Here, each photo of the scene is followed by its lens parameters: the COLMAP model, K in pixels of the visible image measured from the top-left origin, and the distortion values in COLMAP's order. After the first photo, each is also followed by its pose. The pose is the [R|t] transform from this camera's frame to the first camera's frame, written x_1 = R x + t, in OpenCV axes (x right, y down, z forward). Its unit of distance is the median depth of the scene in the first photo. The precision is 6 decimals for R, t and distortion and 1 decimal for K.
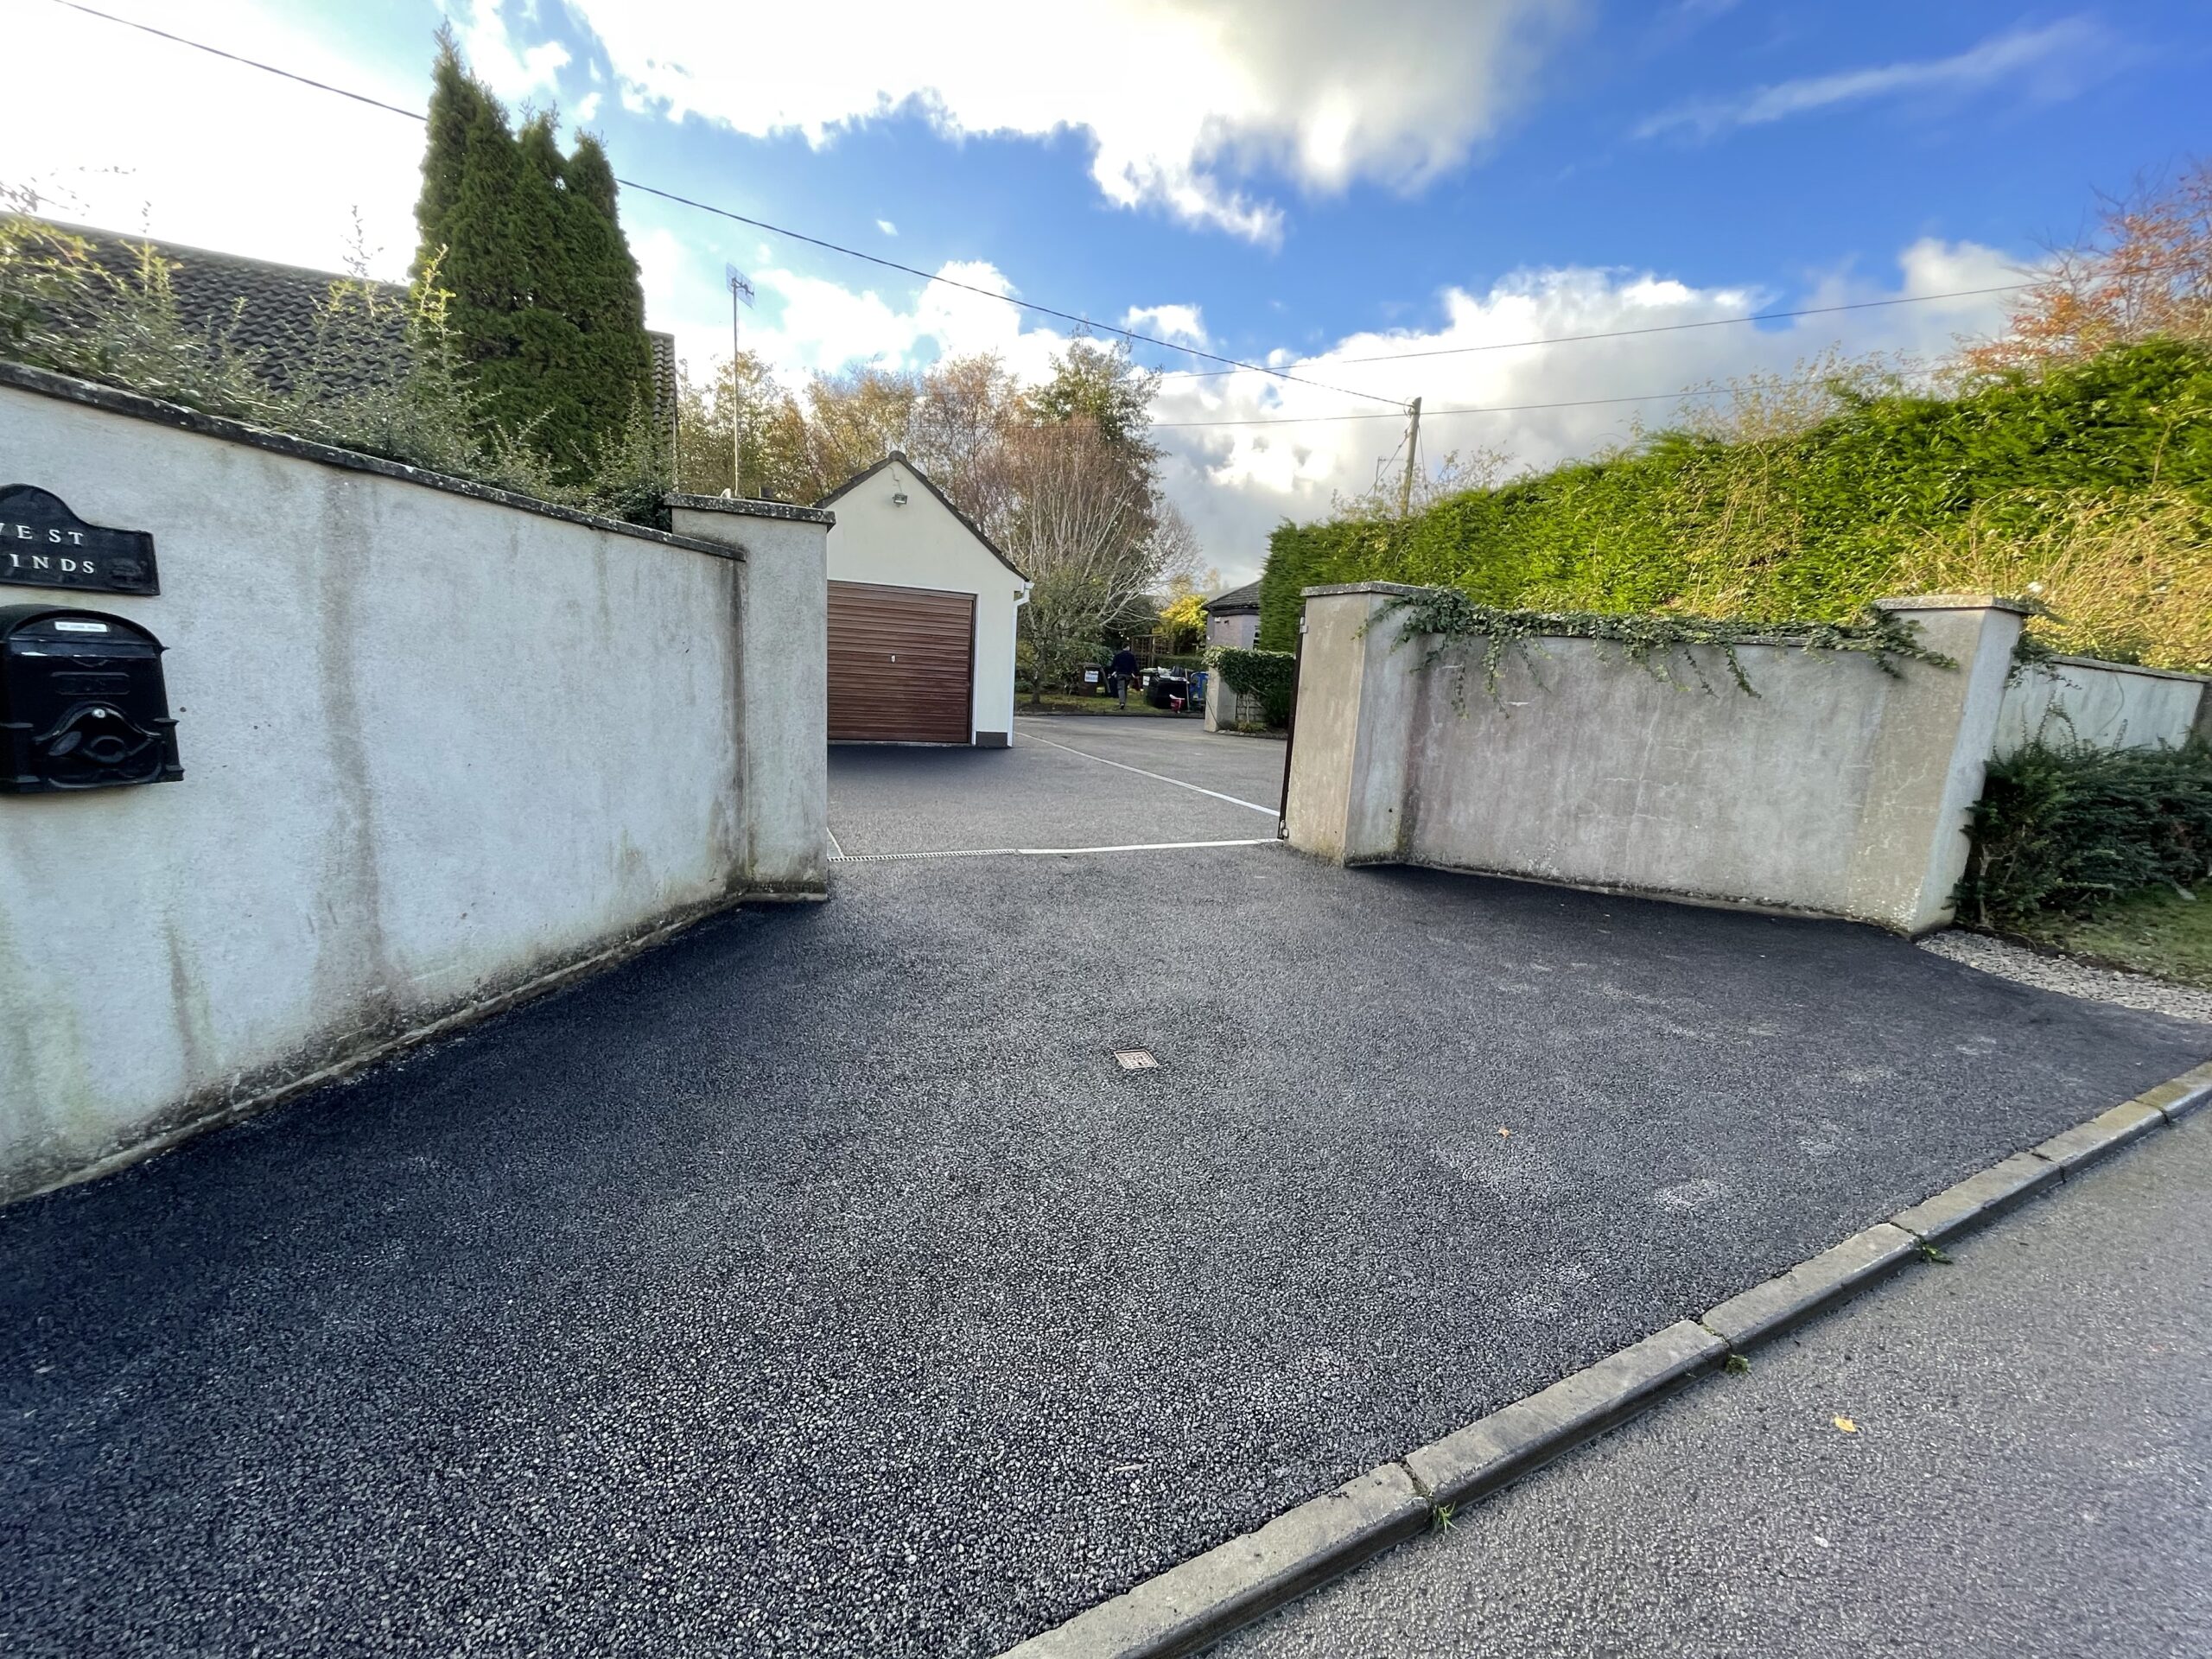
lens RADIAL K [[888.6, 0, 1115.8], [0, 888.6, 828.9], [0, 0, 1]] dist [-0.001461, -0.000532]
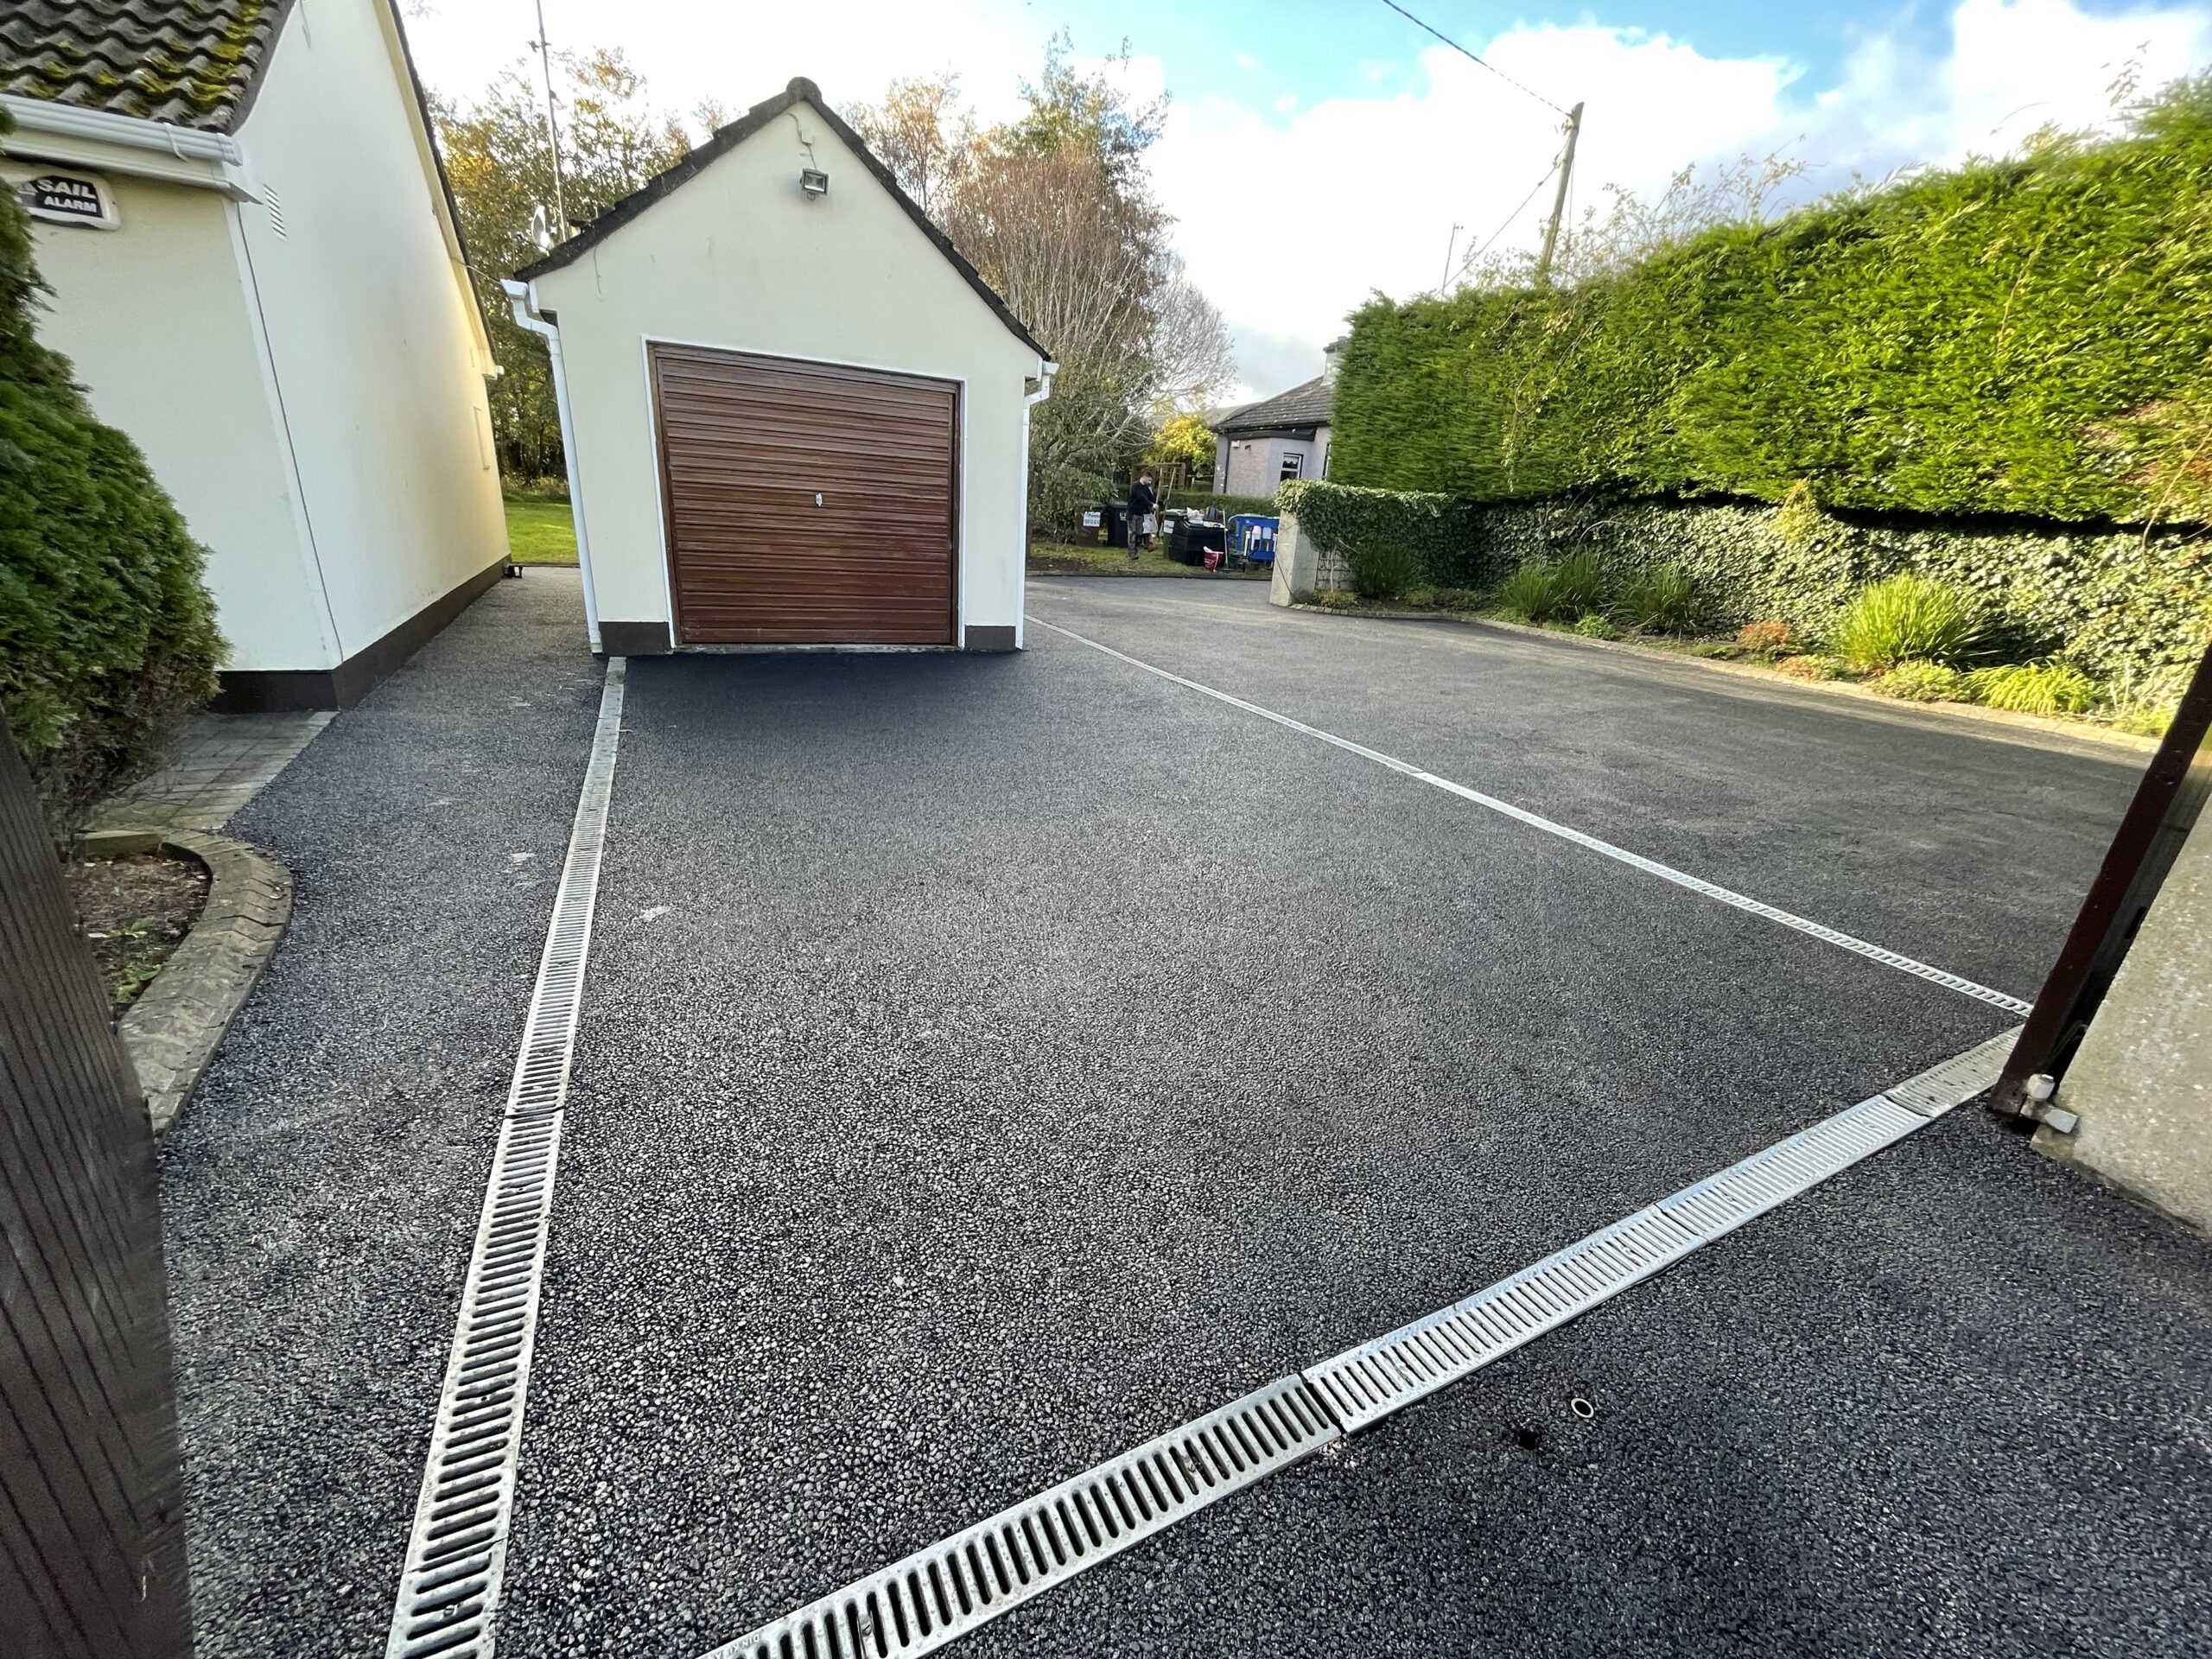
lens RADIAL K [[888.6, 0, 1109.4], [0, 888.6, 833.3], [0, 0, 1]] dist [-0.001461, -0.000532]
pose [[0.999337, -0.004852, 0.036086, -0.169587], [-0.001639, 0.984082, 0.177708, -0.162843], [-0.036374, -0.177649, 0.983421, 0.778788]]
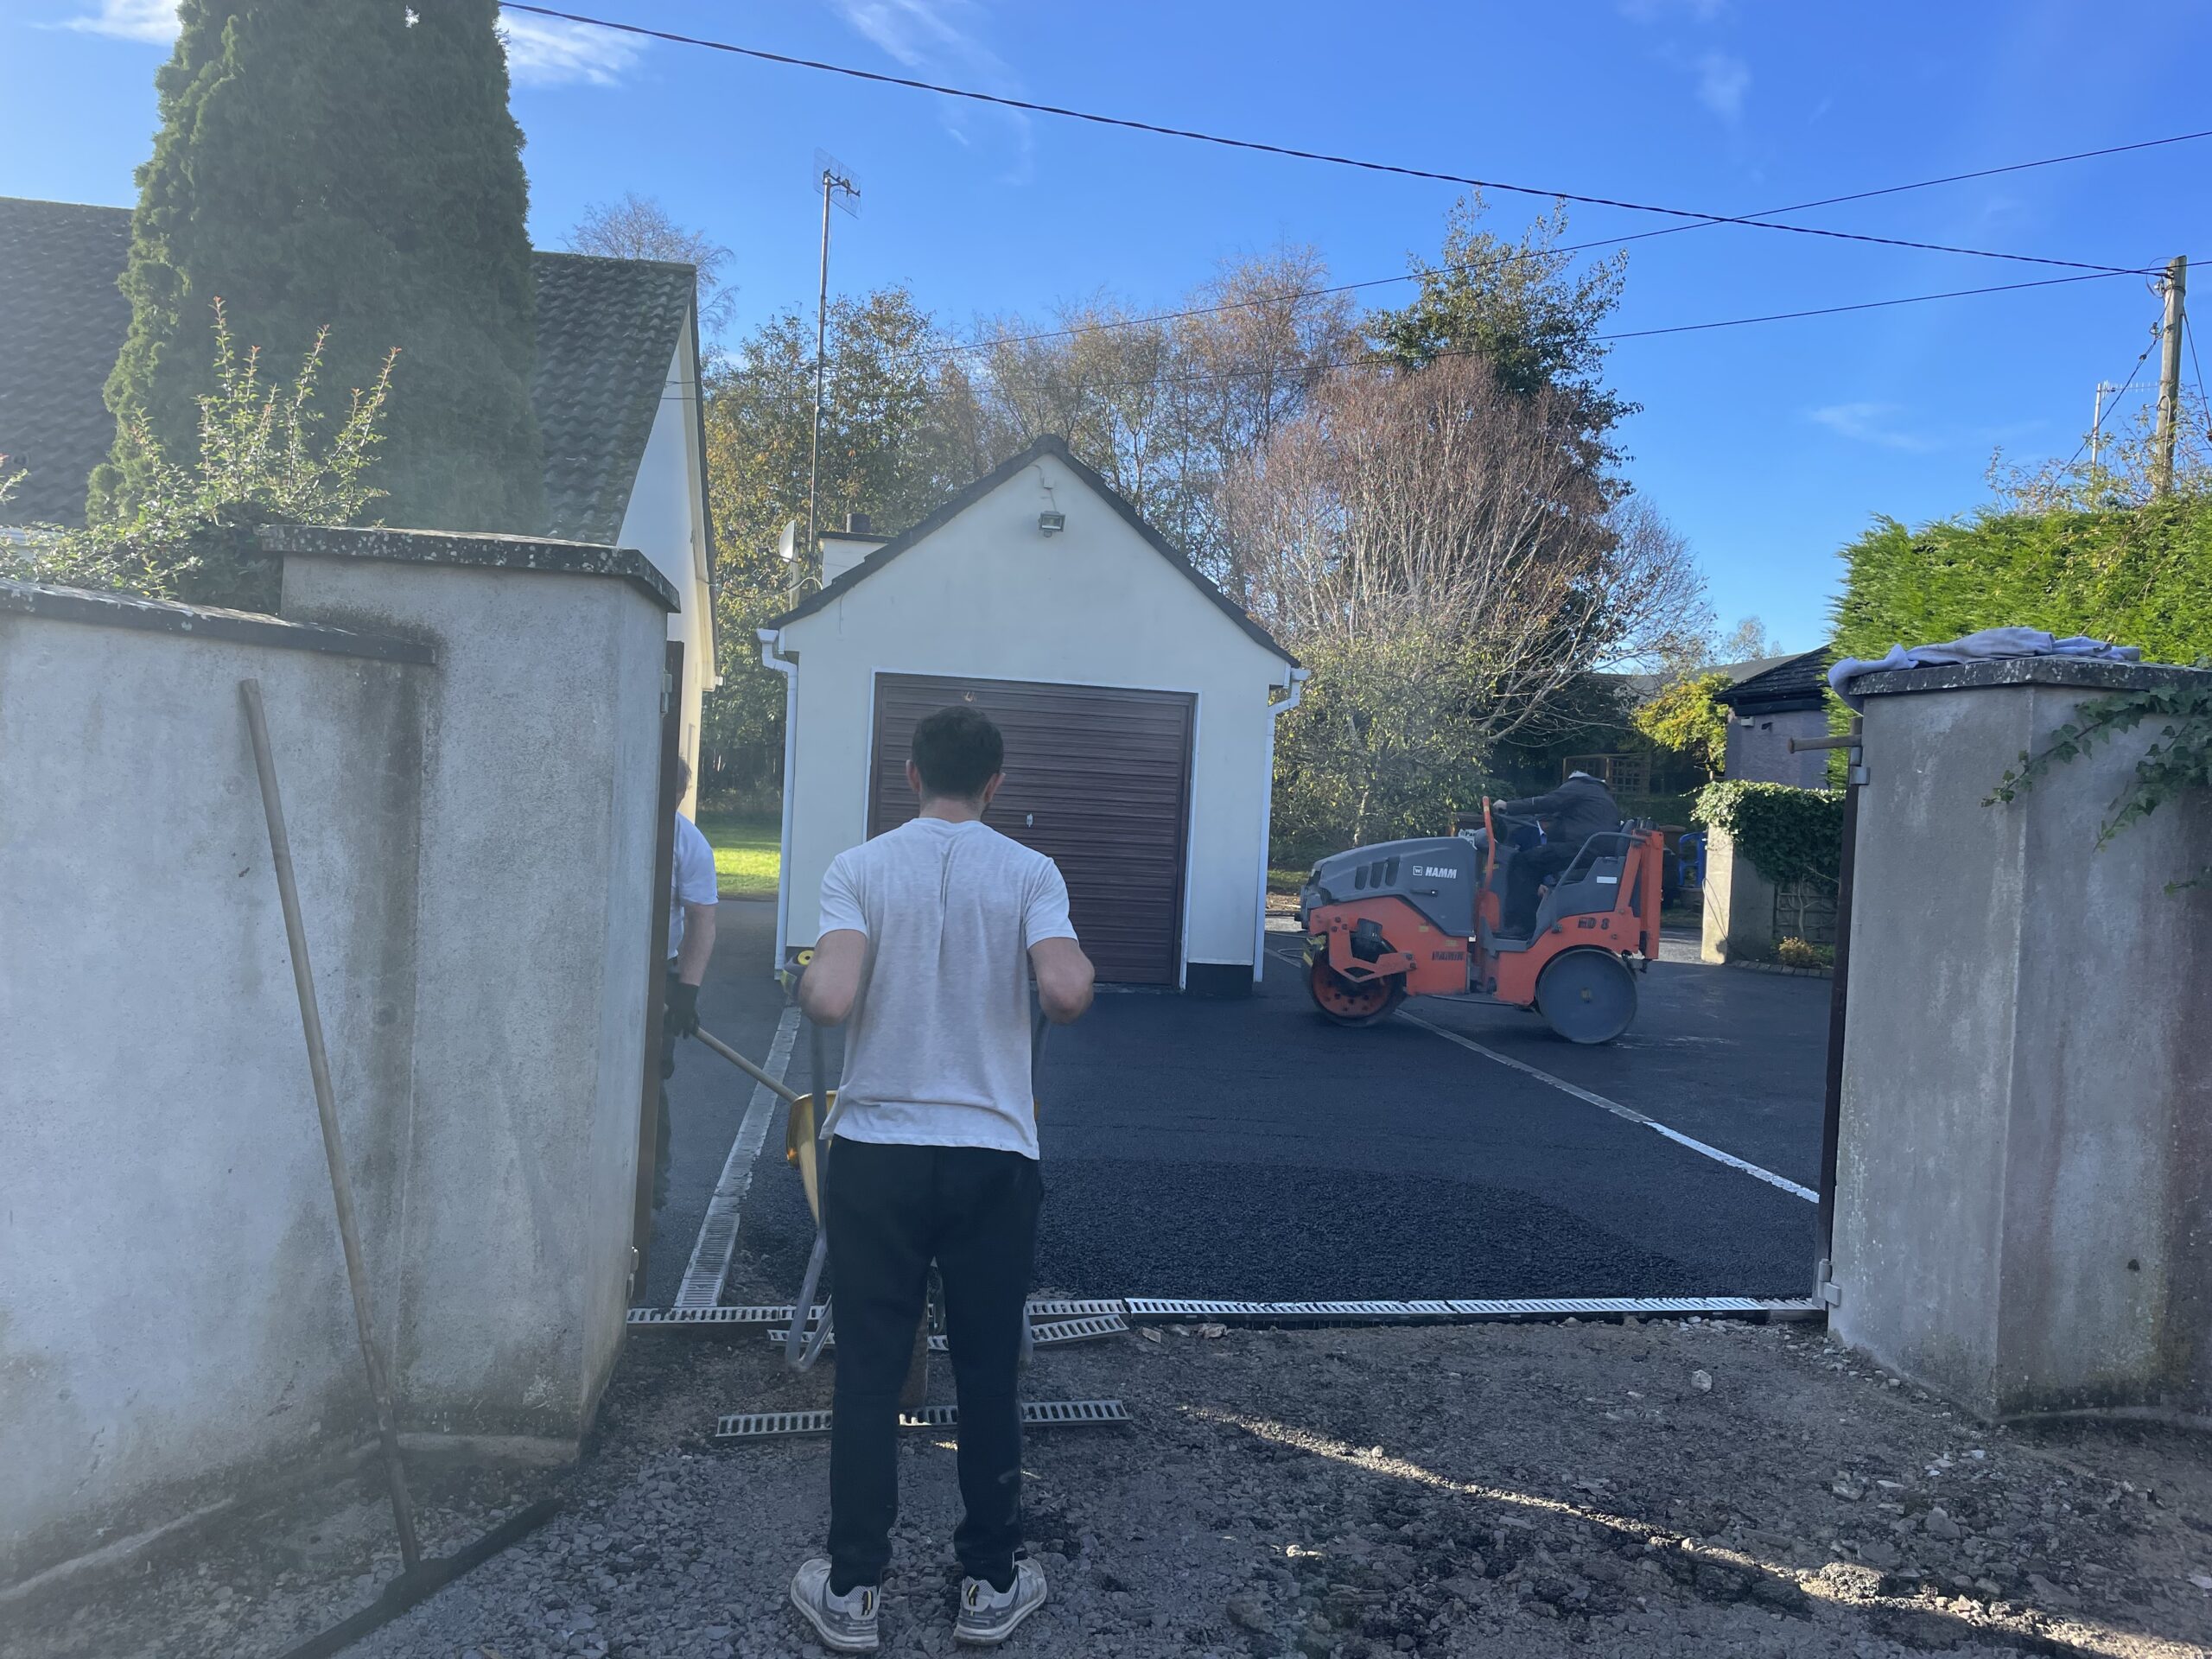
lens RADIAL K [[1654.8, 0, 1102.4], [0, 1654.8, 817.3], [0, 0, 1]] dist [0.053212, -0.044833]
pose [[0.964046, -0.003696, -0.265708, 0.086833], [-0.042691, 0.984761, -0.168590, -0.067915], [0.262282, 0.173872, 0.949198, 0.209983]]
